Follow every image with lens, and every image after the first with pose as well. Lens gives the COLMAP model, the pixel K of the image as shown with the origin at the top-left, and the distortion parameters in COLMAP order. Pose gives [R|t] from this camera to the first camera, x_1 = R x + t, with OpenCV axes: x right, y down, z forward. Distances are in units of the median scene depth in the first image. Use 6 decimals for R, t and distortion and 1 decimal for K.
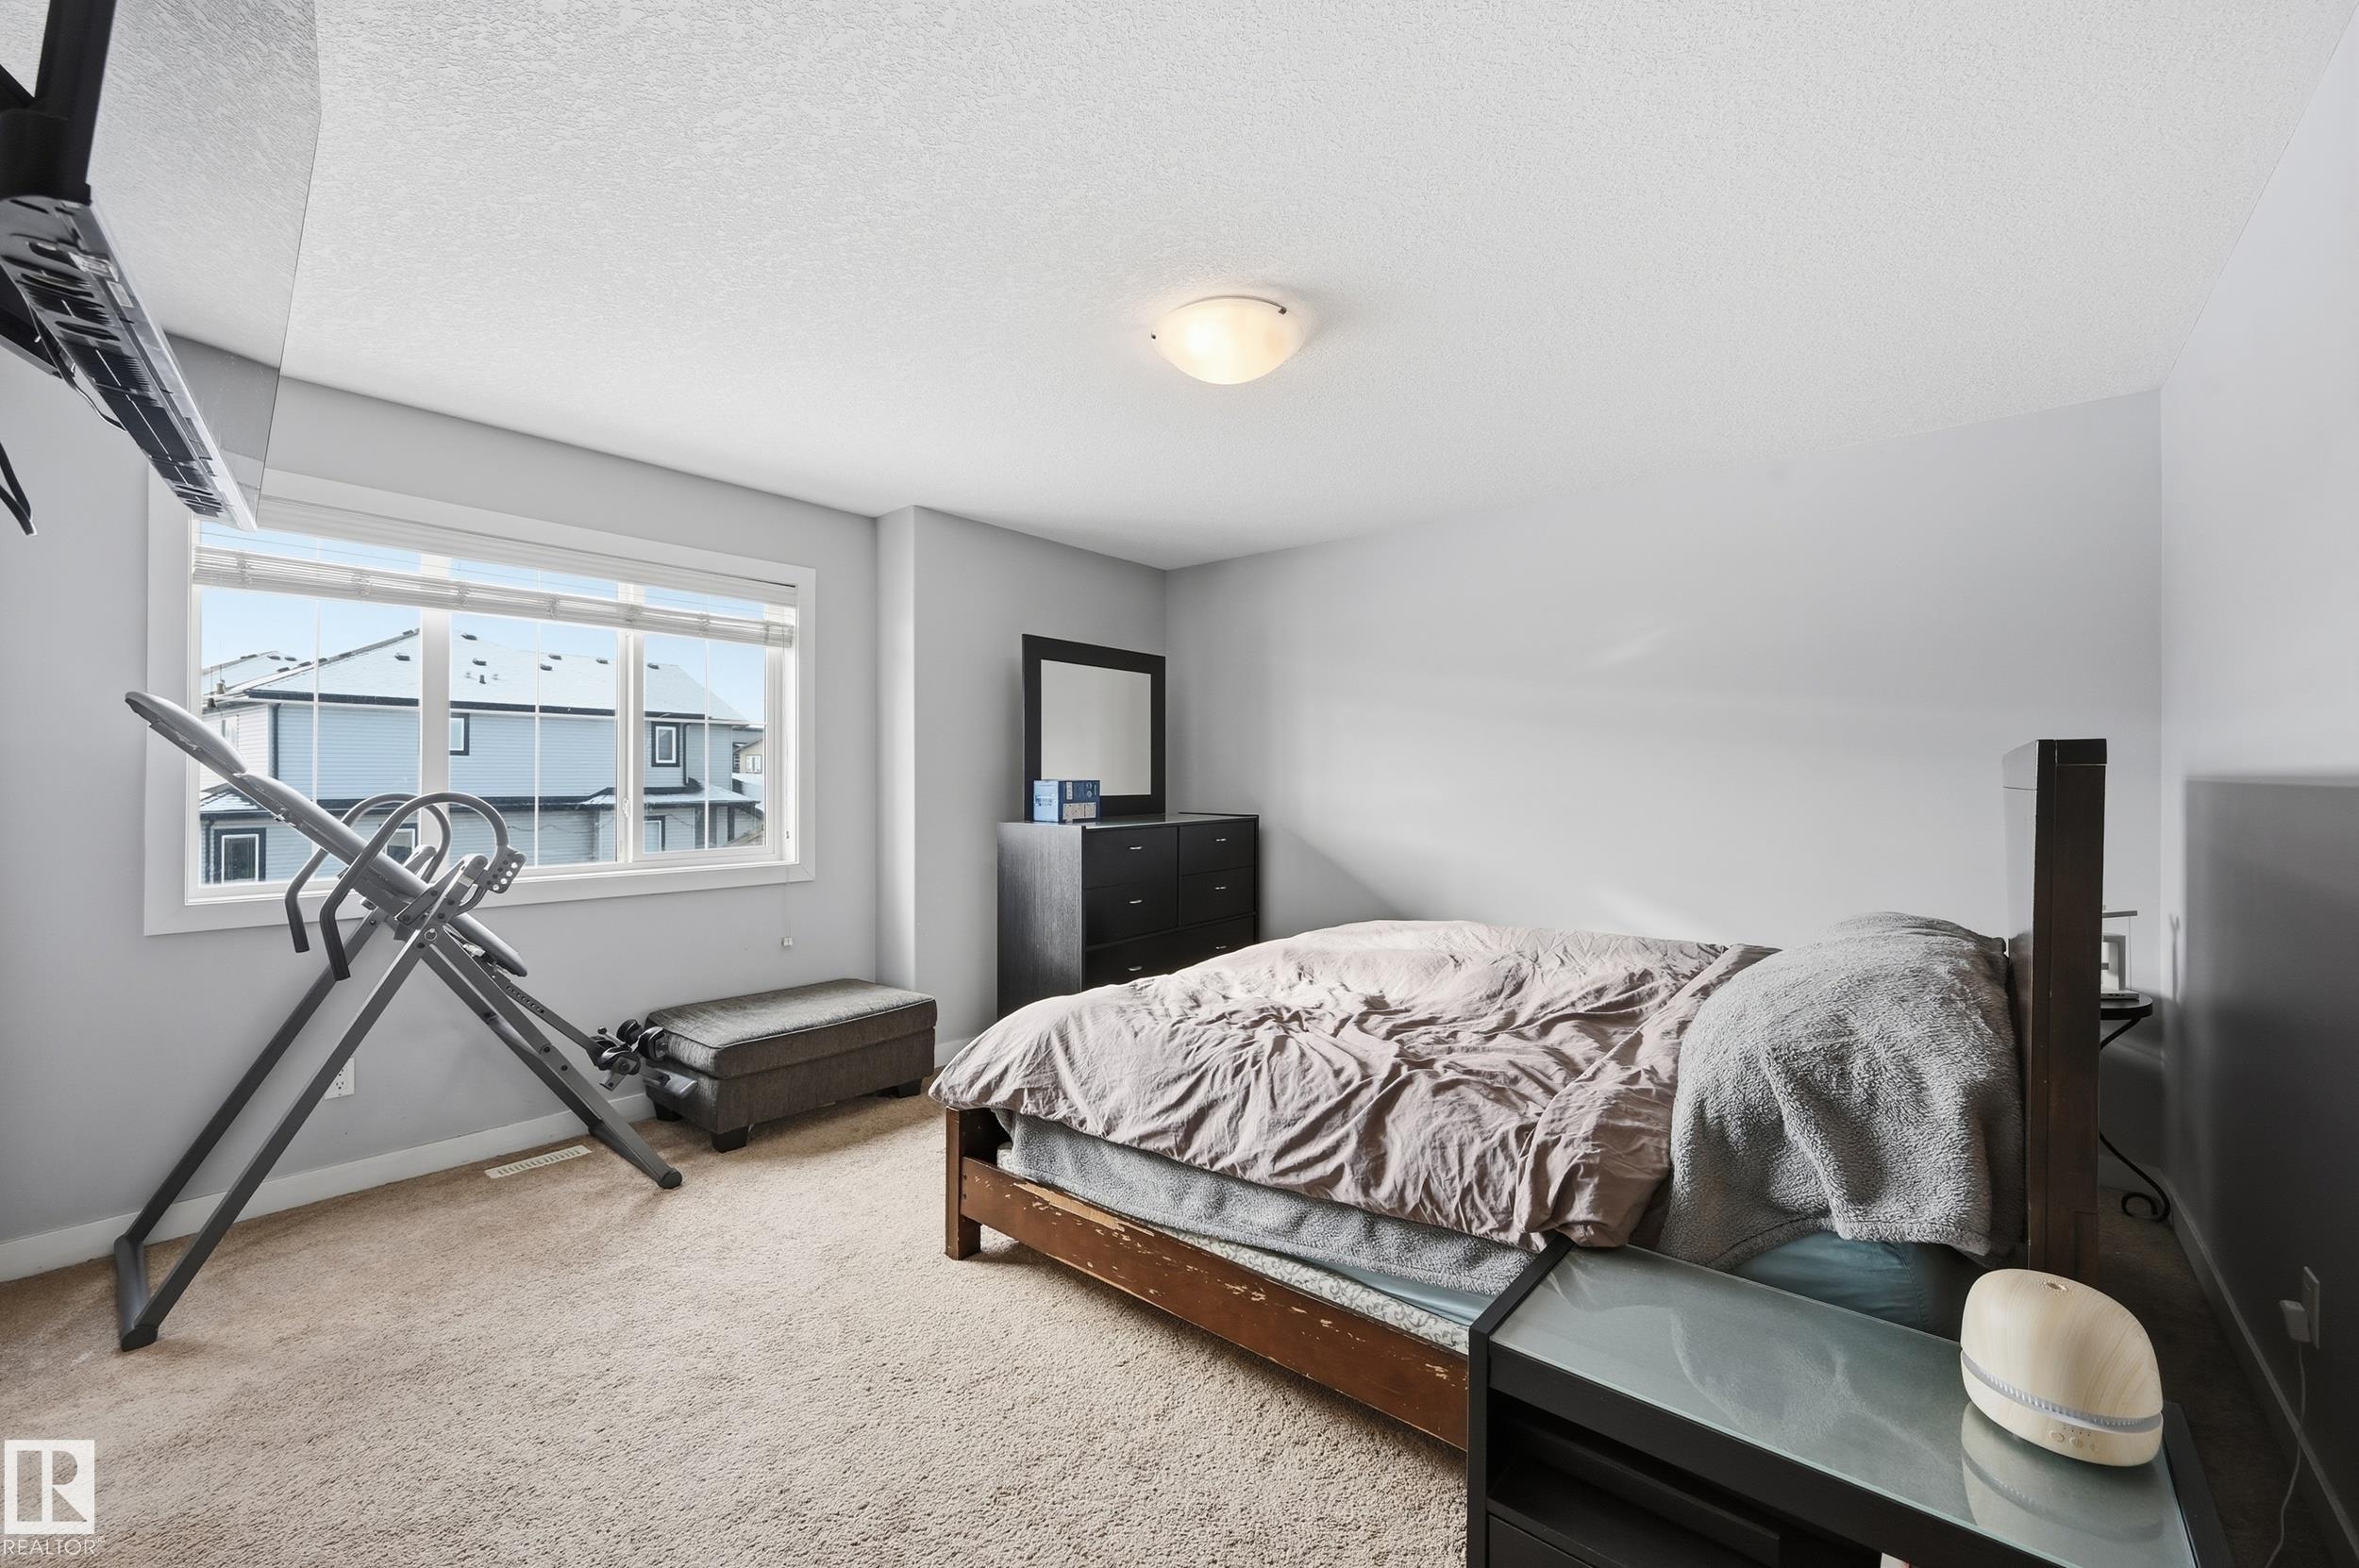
lens RADIAL K [[939.4, 0, 1173.0], [0, 939.4, 785.7], [0, 0, 1]] dist [-0.000103, -0.000005]
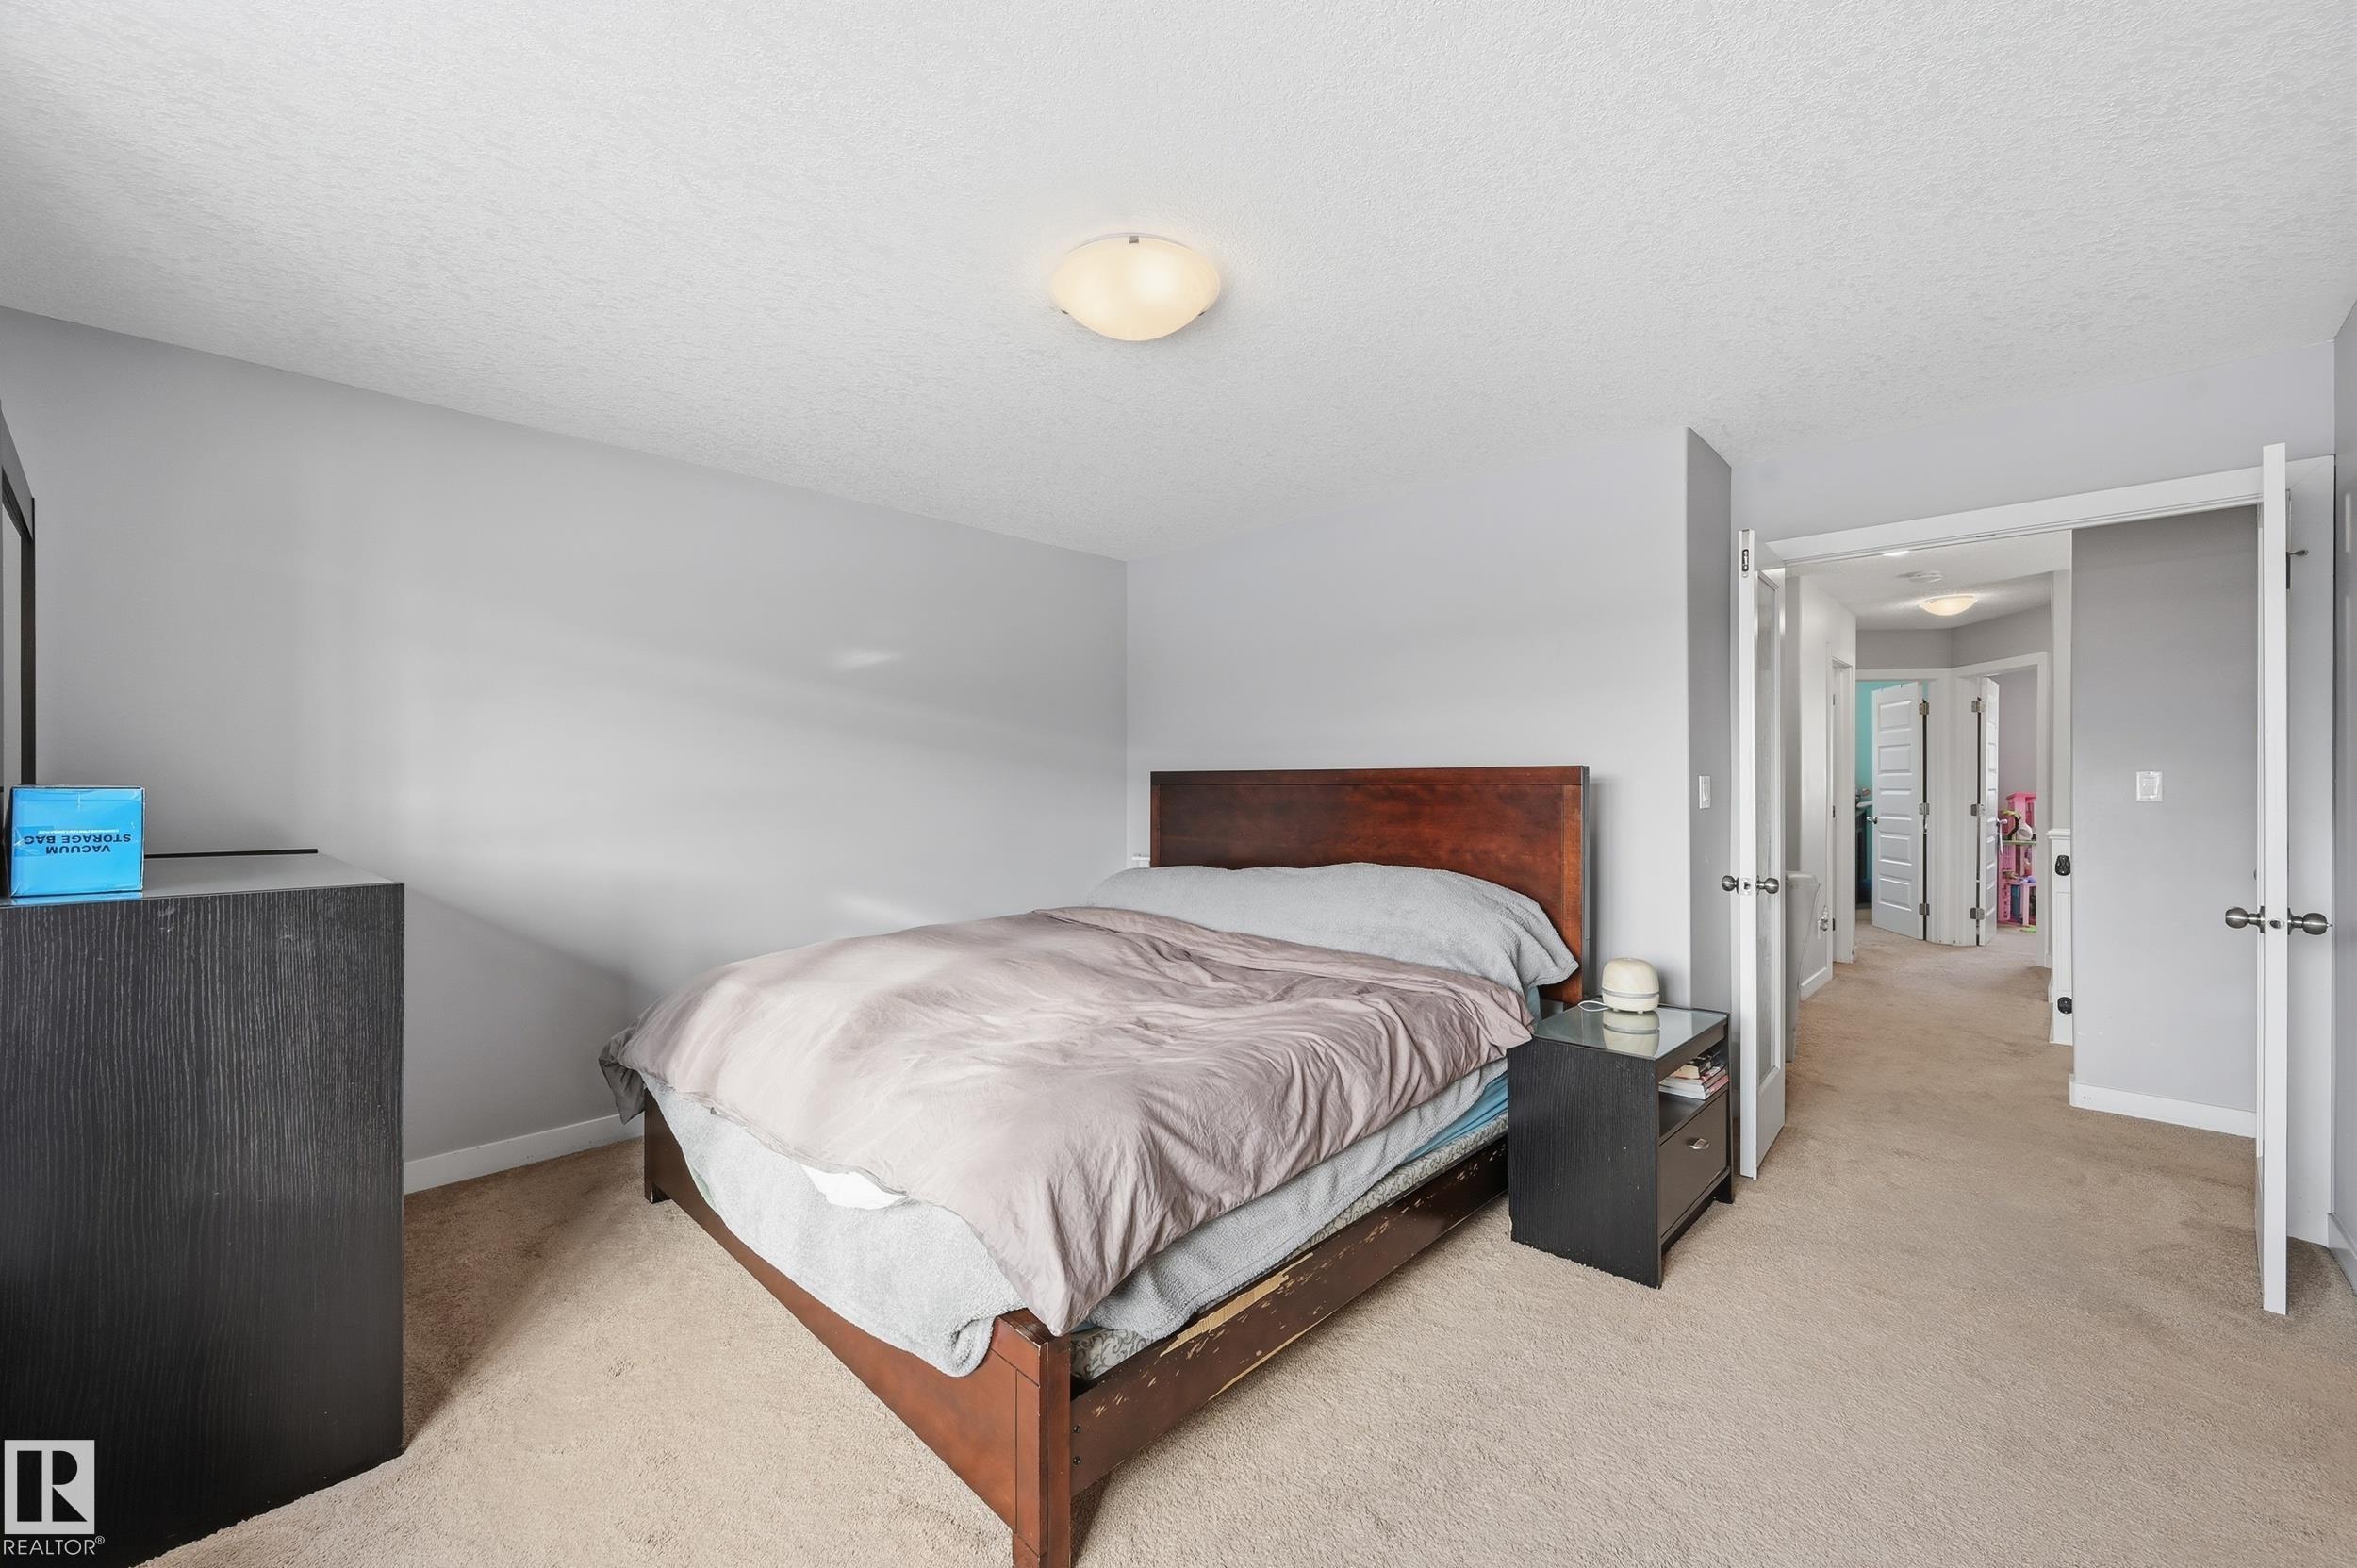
lens RADIAL K [[938.7, 0, 1172.0], [0, 938.7, 785.7], [0, 0, 1]] dist [-0.000103, -0.000005]
pose [[0.085882, -0.007394, 0.996278, -0.950470], [0.011735, 0.999911, 0.006409, -0.009029], [-0.996236, 0.011141, 0.085961, 1.015336]]
